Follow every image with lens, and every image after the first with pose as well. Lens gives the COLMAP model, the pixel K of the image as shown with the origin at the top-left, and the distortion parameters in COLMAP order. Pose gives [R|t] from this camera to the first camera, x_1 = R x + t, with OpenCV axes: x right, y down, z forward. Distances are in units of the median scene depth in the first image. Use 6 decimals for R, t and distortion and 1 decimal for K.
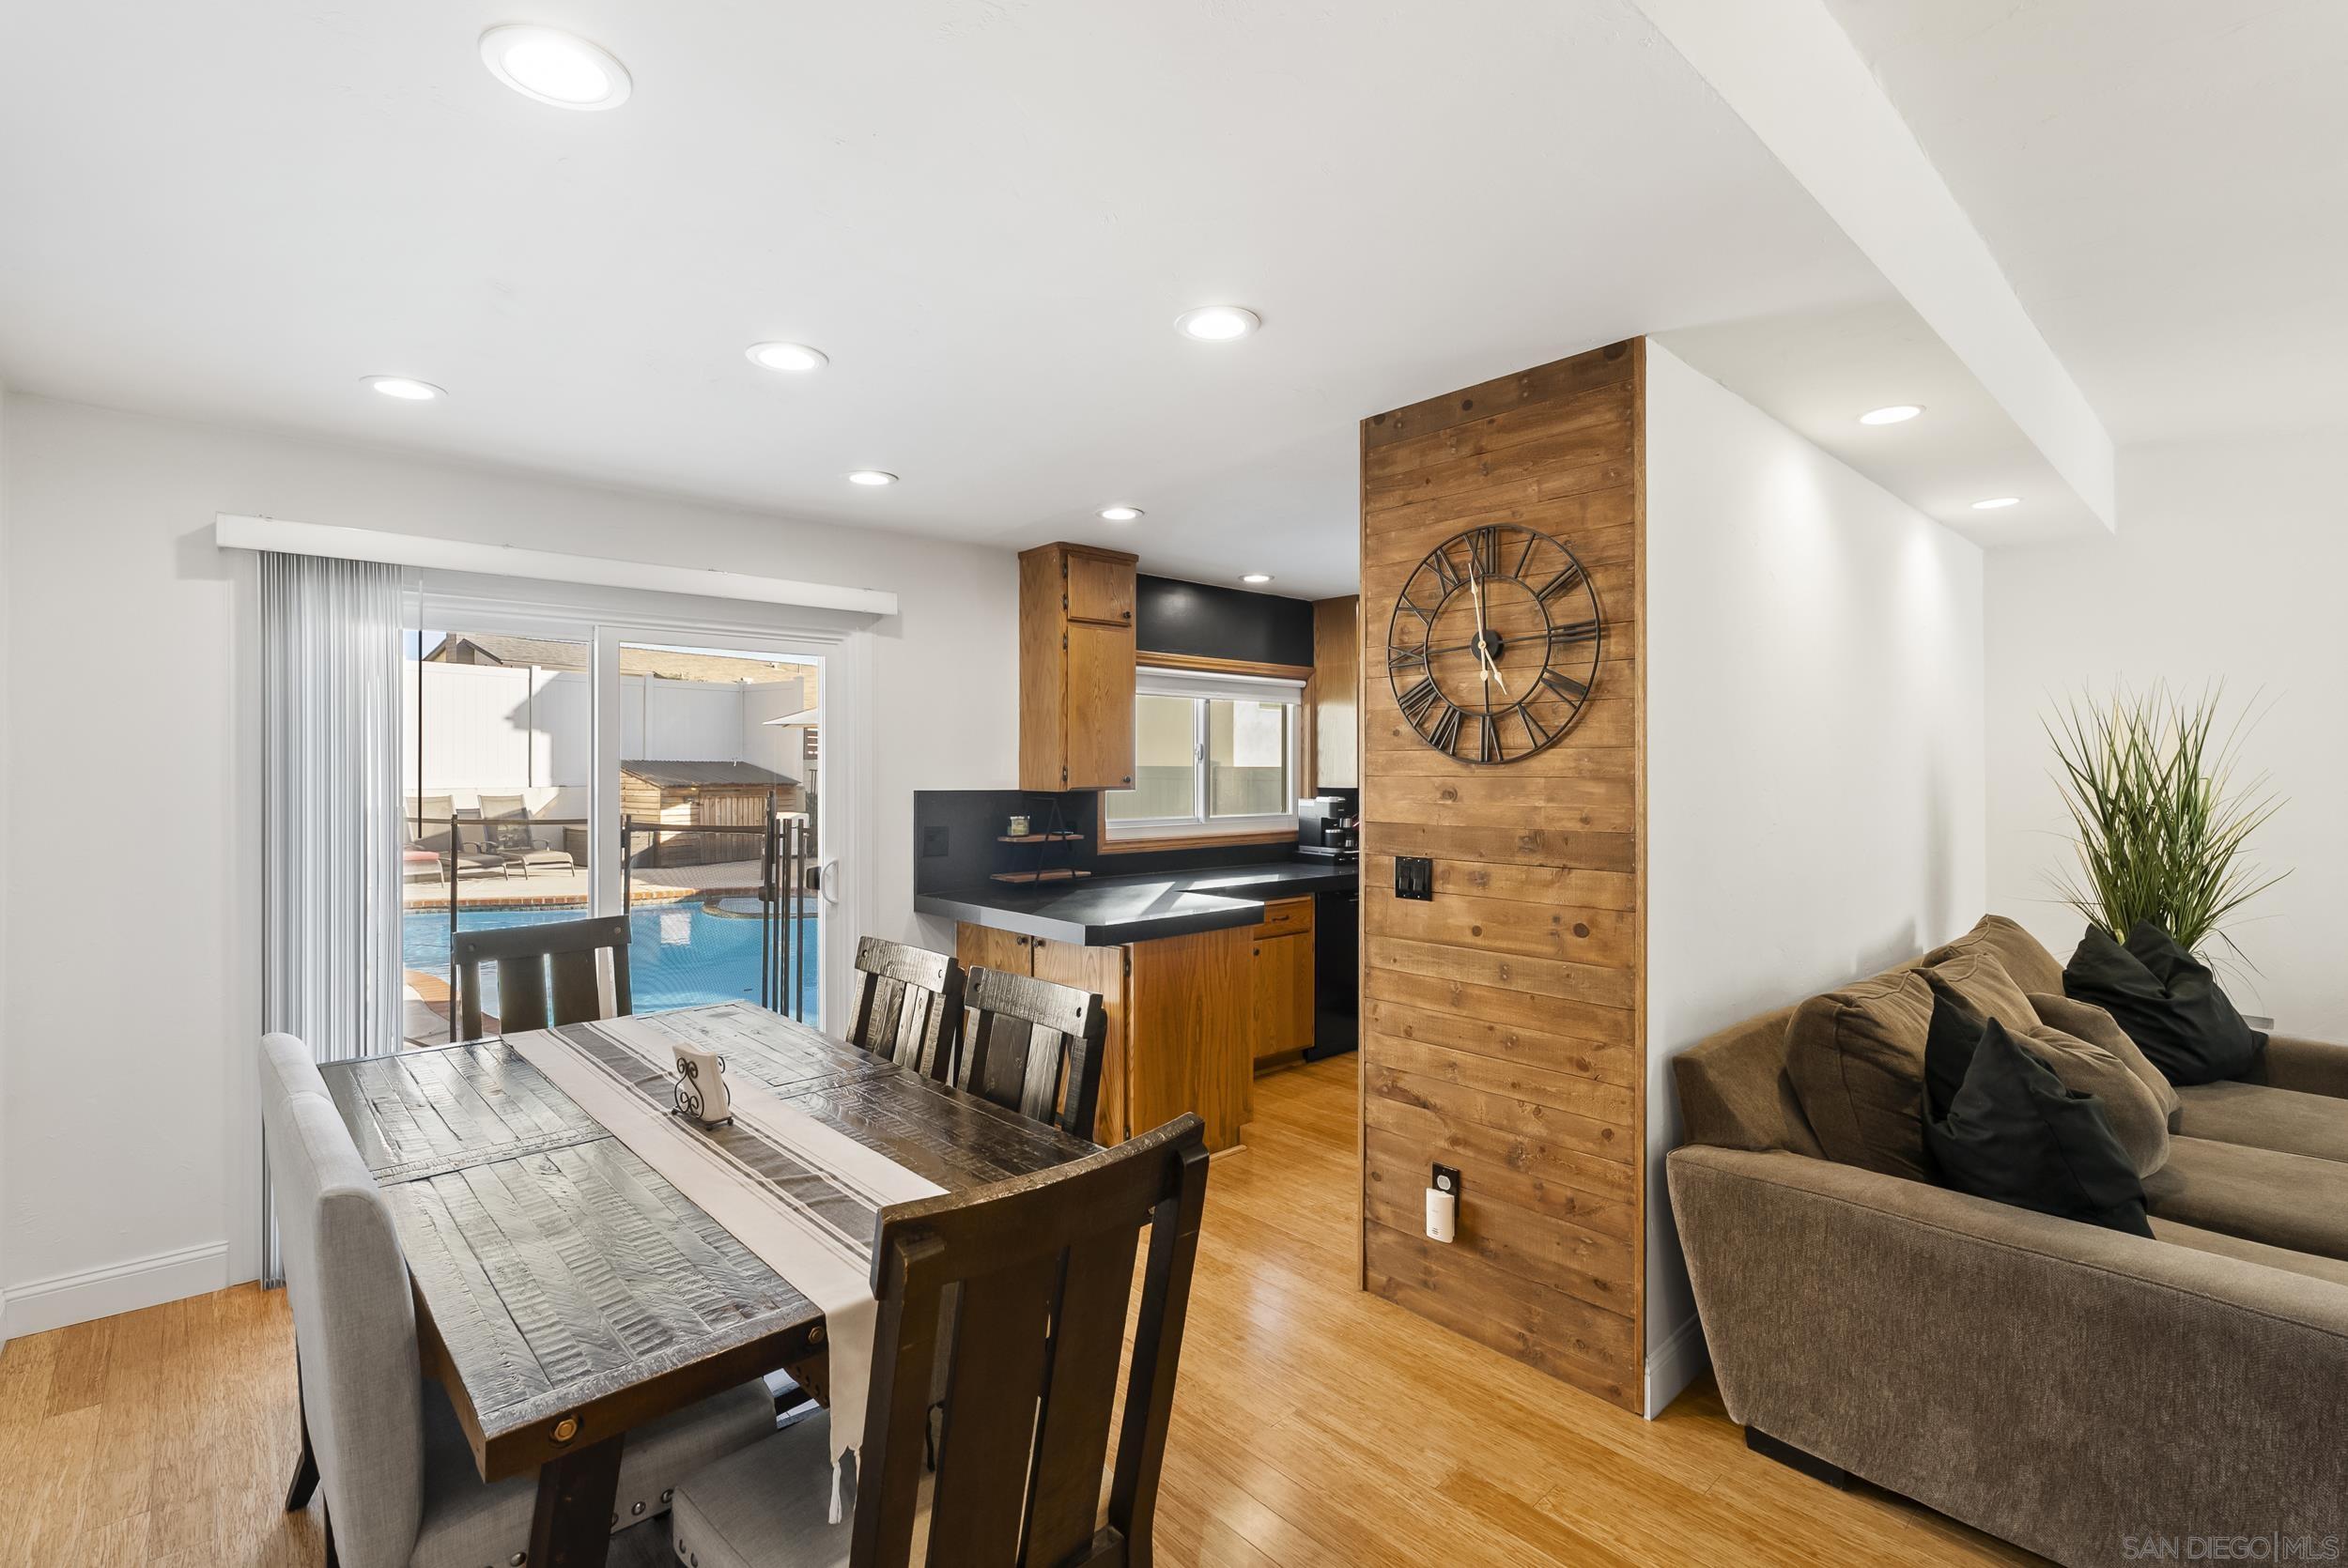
lens RADIAL K [[1073.2, 0, 1171.6], [0, 1073.2, 765.4], [0, 0, 1]] dist [-0.005915, 0.004331]
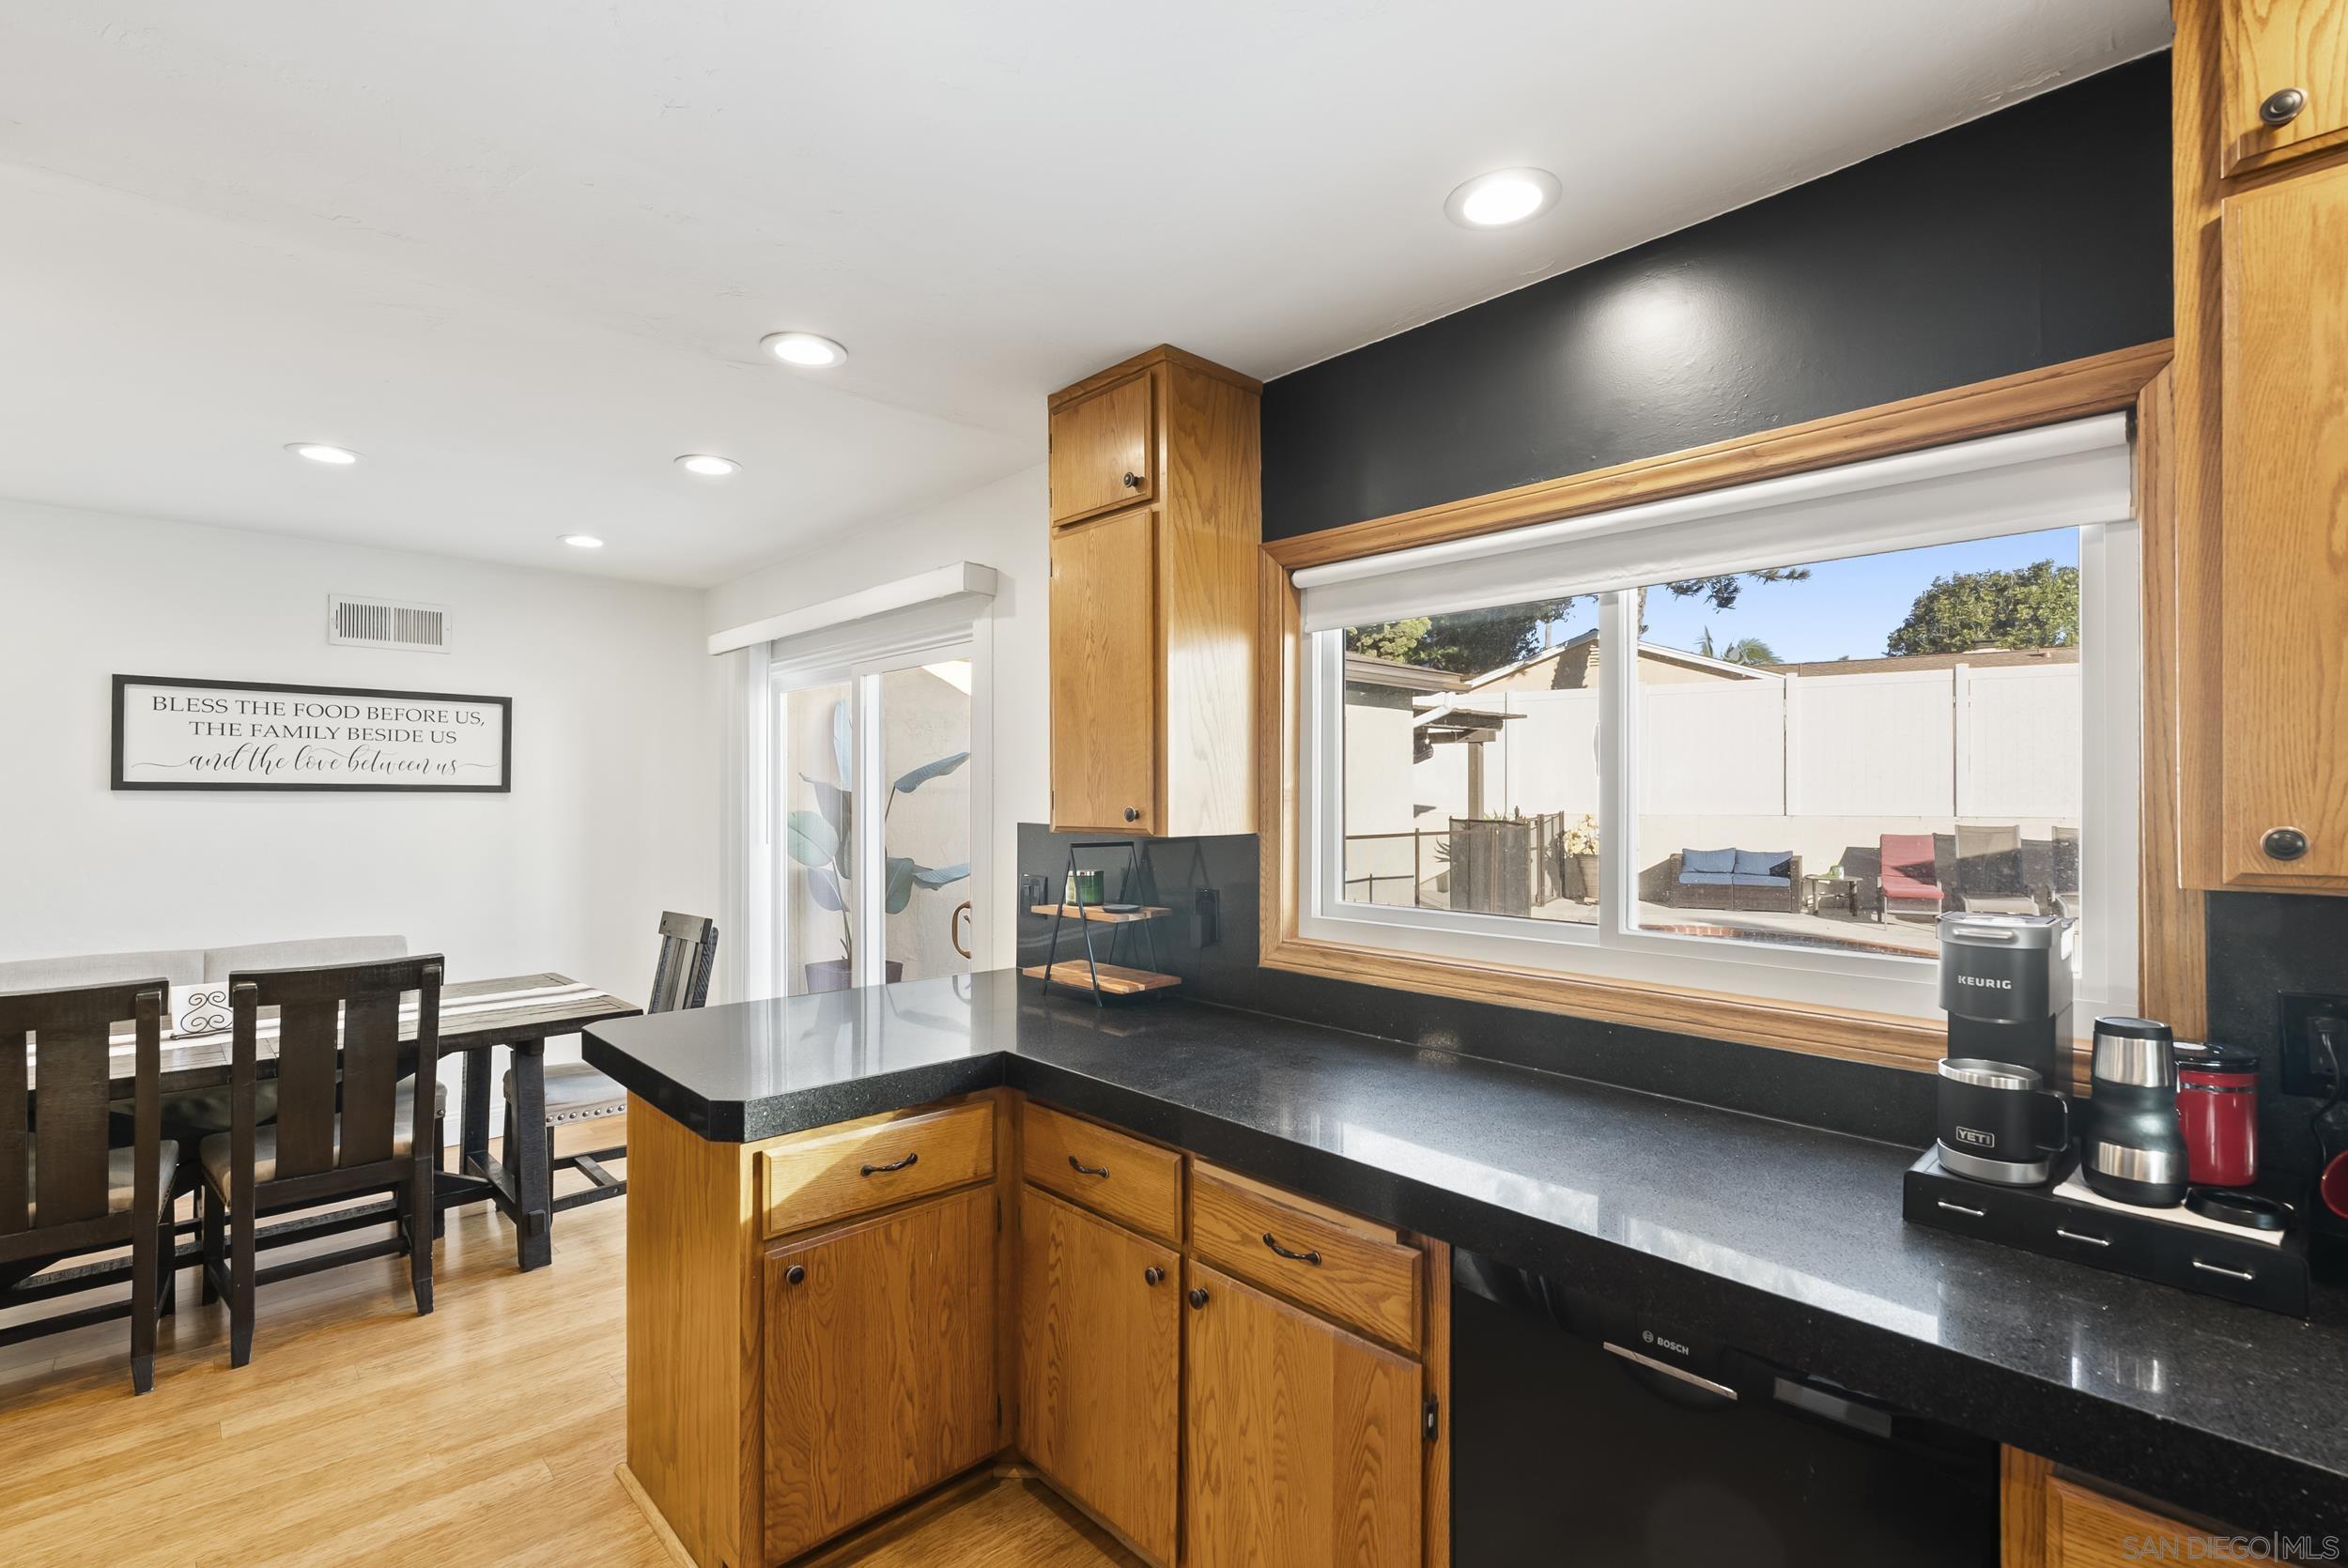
lens RADIAL K [[1073.2, 0, 1167.3], [0, 1073.2, 793.0], [0, 0, 1]] dist [-0.005915, 0.004331]
pose [[0.011746, -0.001863, -0.999929, 0.730495], [-0.000806, 0.999998, -0.001873, 0.007758], [0.999931, 0.000828, 0.011744, 1.631592]]
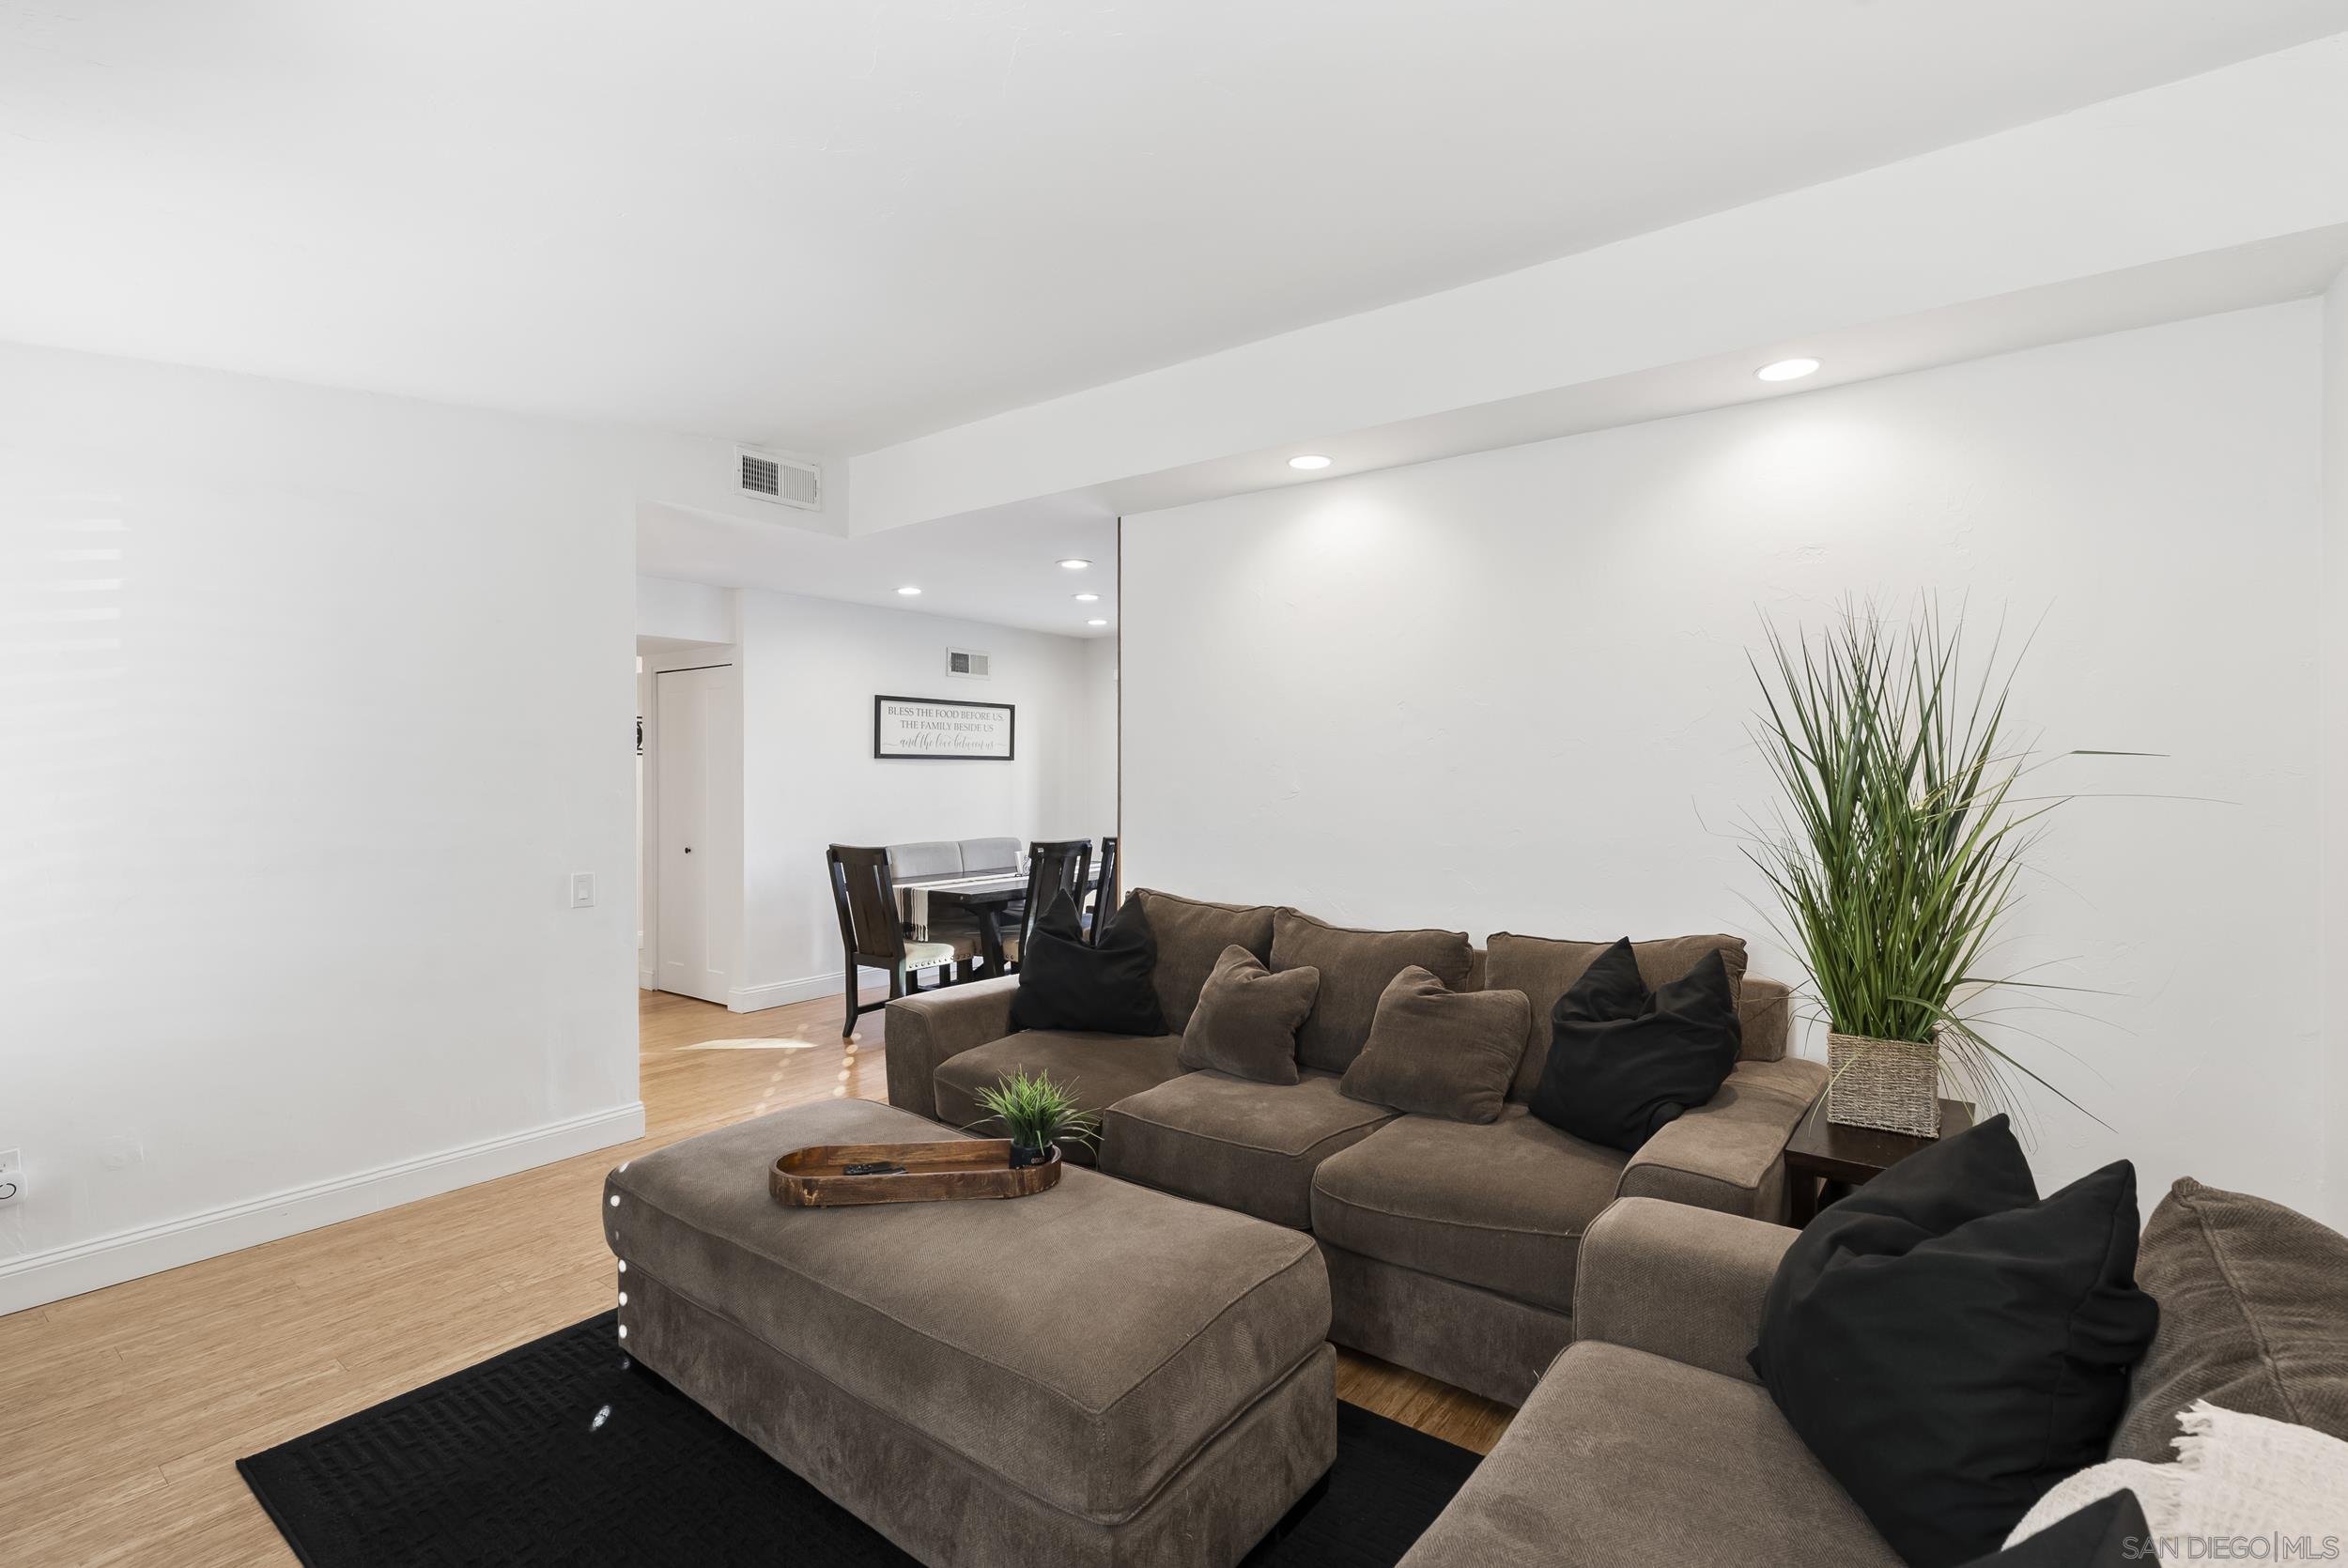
lens RADIAL K [[1073.2, 0, 1184.3], [0, 1073.2, 769.6], [0, 0, 1]] dist [-0.005915, 0.004331]
pose [[0.205767, -0.006033, -0.978582, 1.825877], [0.006154, 0.999969, -0.004871, 0.041842], [0.978582, -0.005020, 0.205798, 0.593351]]
